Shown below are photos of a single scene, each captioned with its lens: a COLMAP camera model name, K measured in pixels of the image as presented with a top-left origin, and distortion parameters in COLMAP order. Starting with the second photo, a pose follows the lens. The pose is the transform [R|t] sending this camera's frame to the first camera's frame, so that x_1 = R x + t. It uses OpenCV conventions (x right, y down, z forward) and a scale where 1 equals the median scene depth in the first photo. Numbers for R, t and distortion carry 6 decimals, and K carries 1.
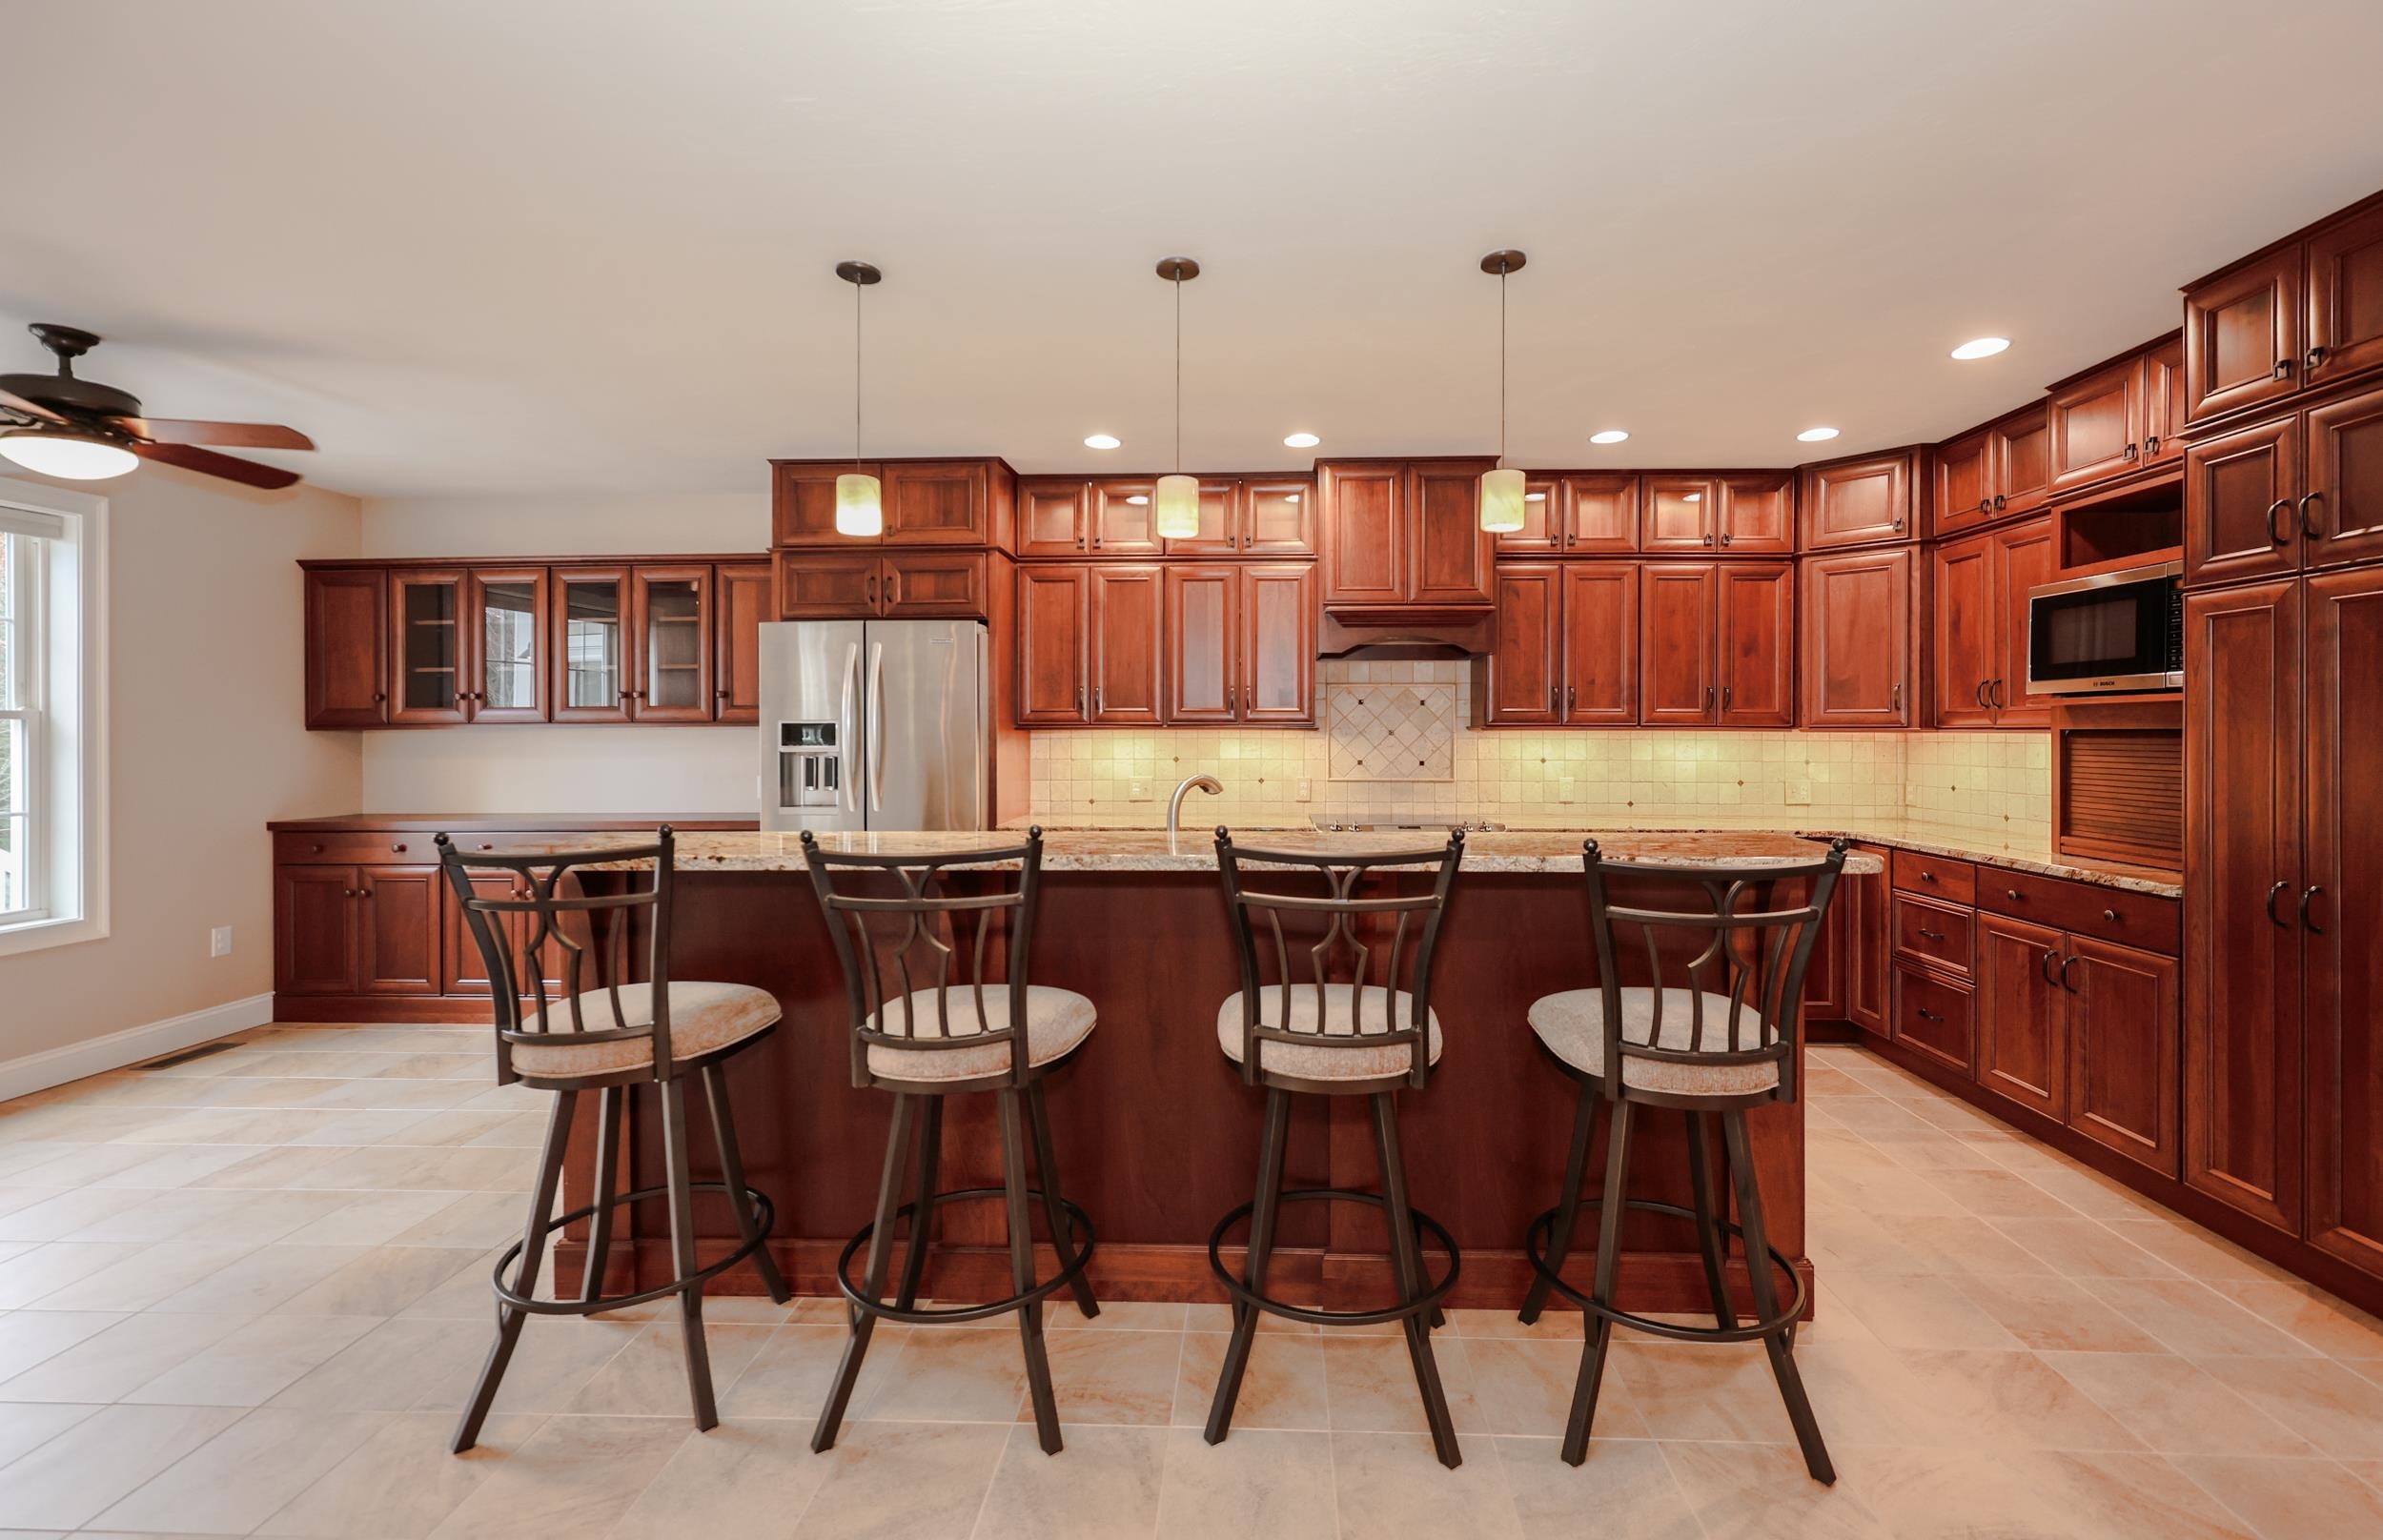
lens RADIAL K [[969.9, 0, 1216.6], [0, 969.9, 734.0], [0, 0, 1]] dist [0.000748, -0.000026]
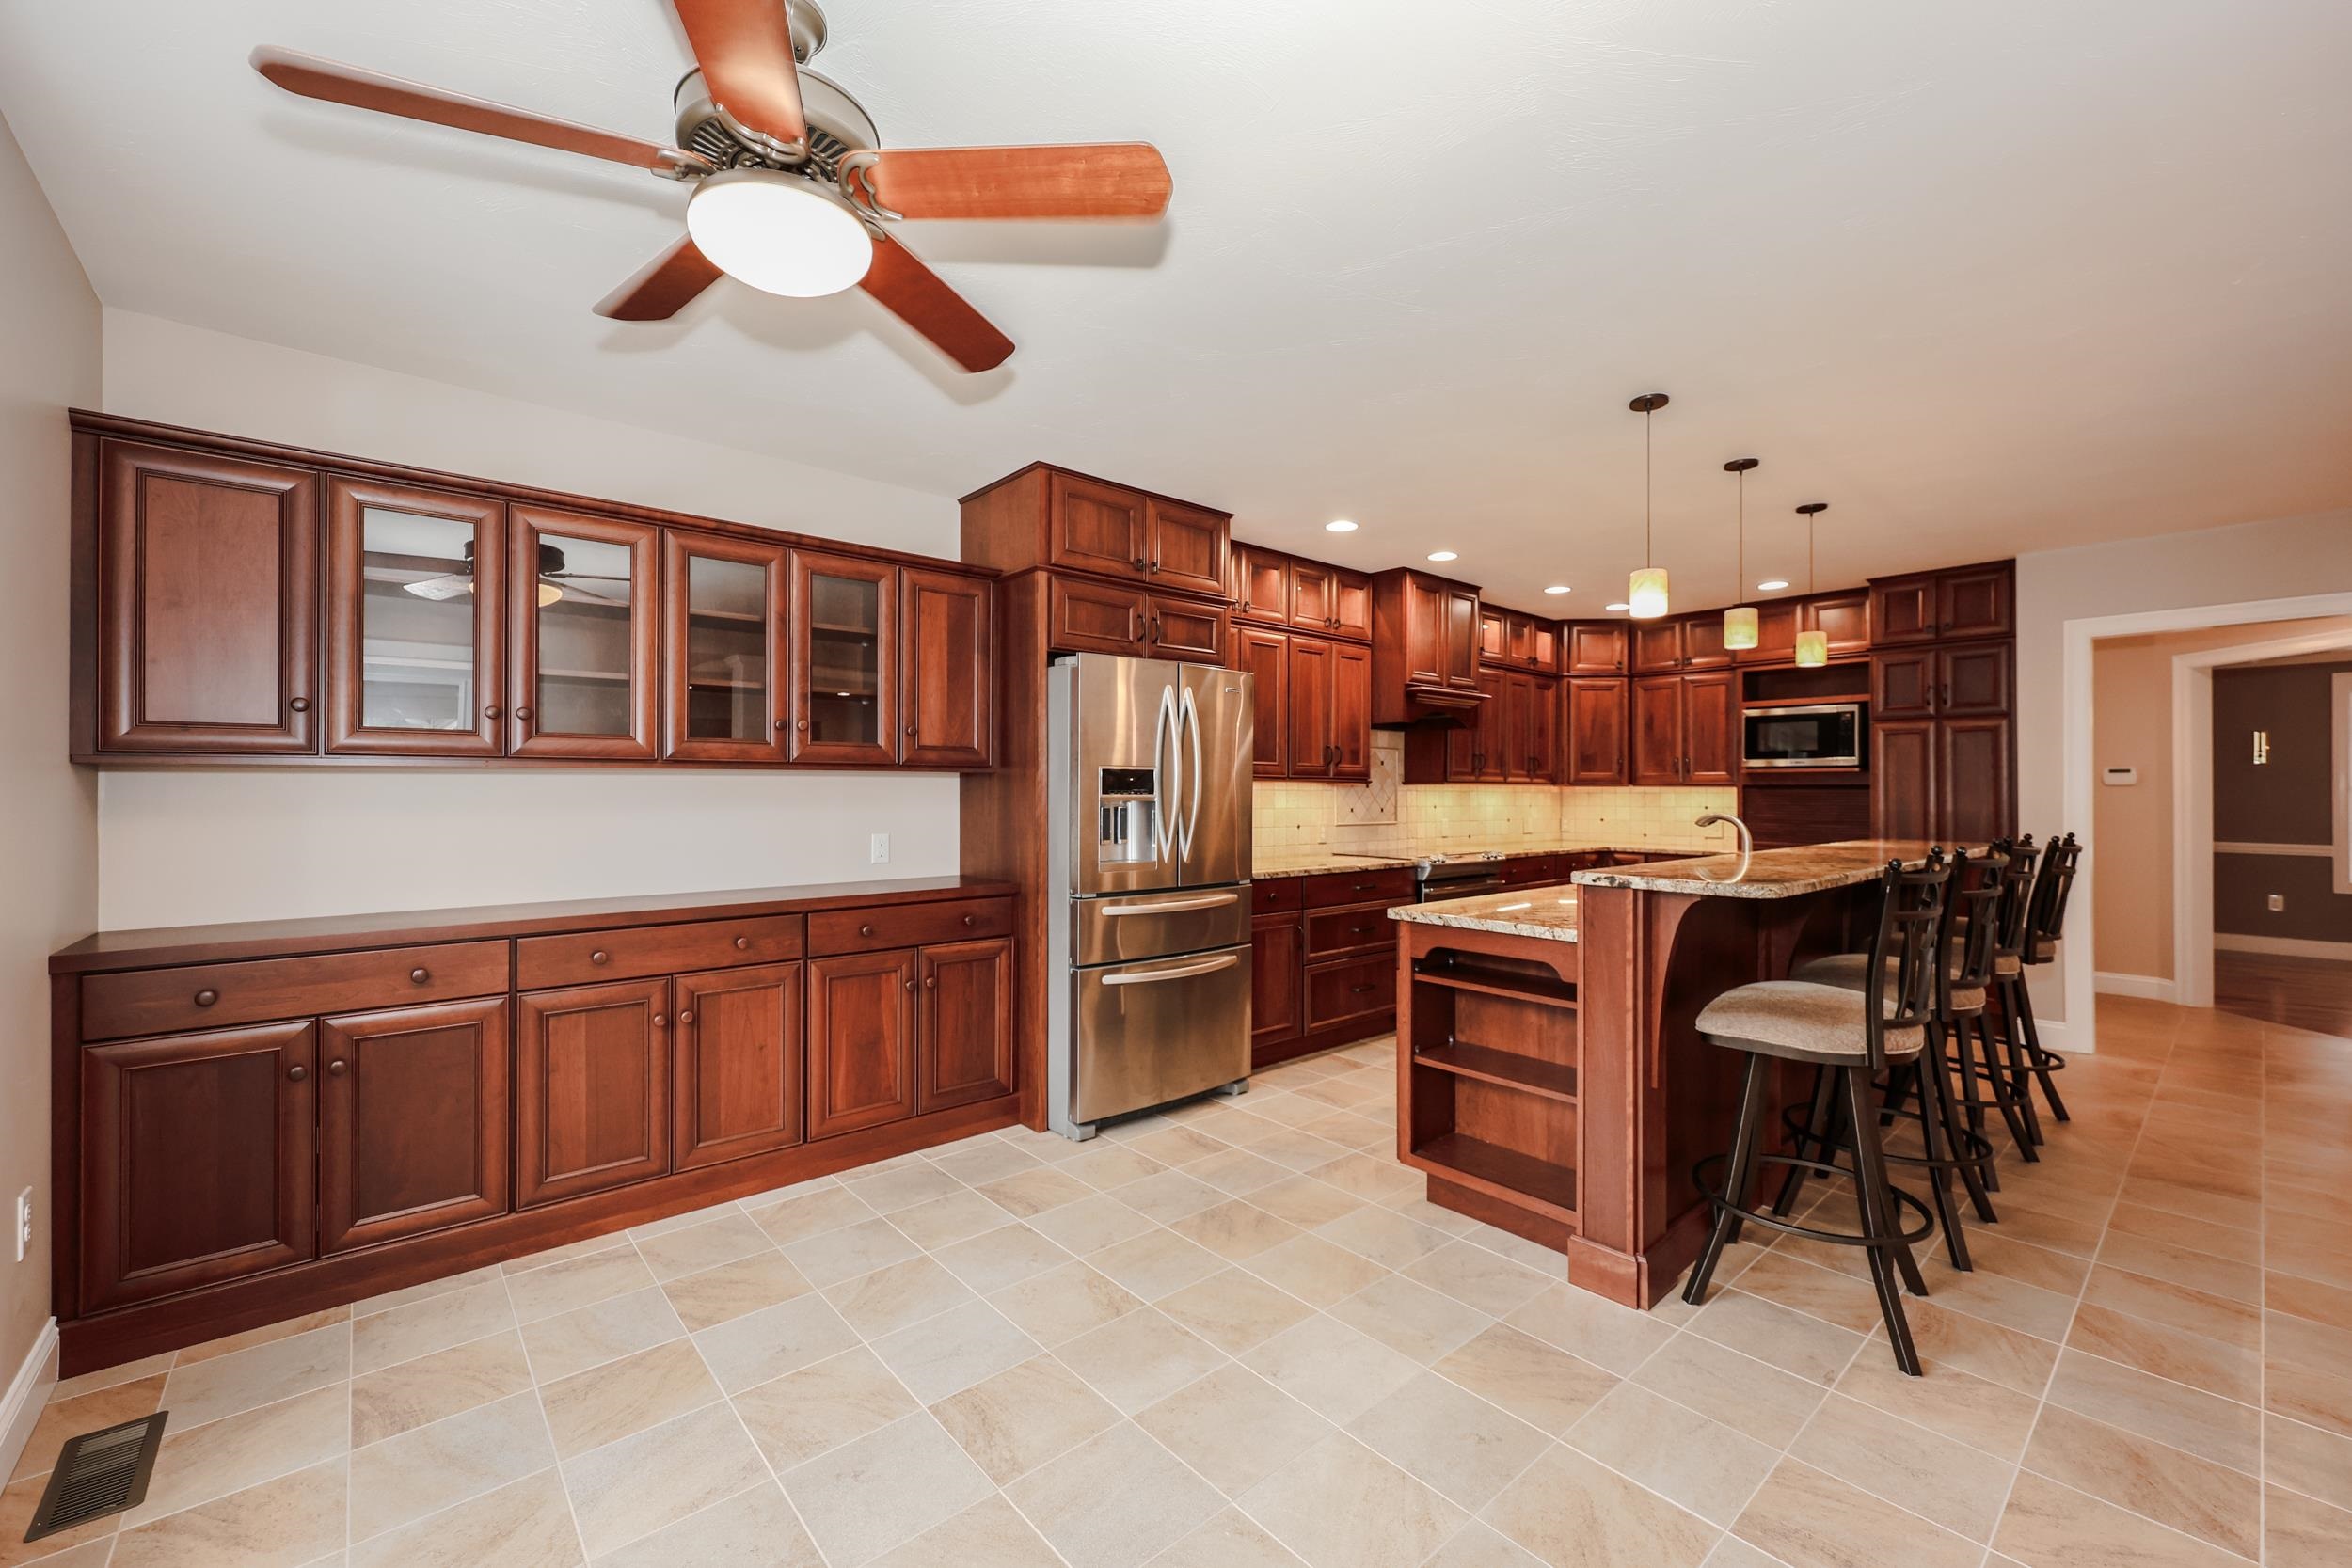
lens RADIAL K [[979.3, 0, 1177.4], [0, 979.3, 743.7], [0, 0, 1]] dist [0.000478, 0.000076]
pose [[0.725006, 0.037772, 0.687706, -0.949474], [-0.012723, 0.999059, -0.041460, 0.001368], [-0.688625, 0.021309, 0.724804, 0.286121]]
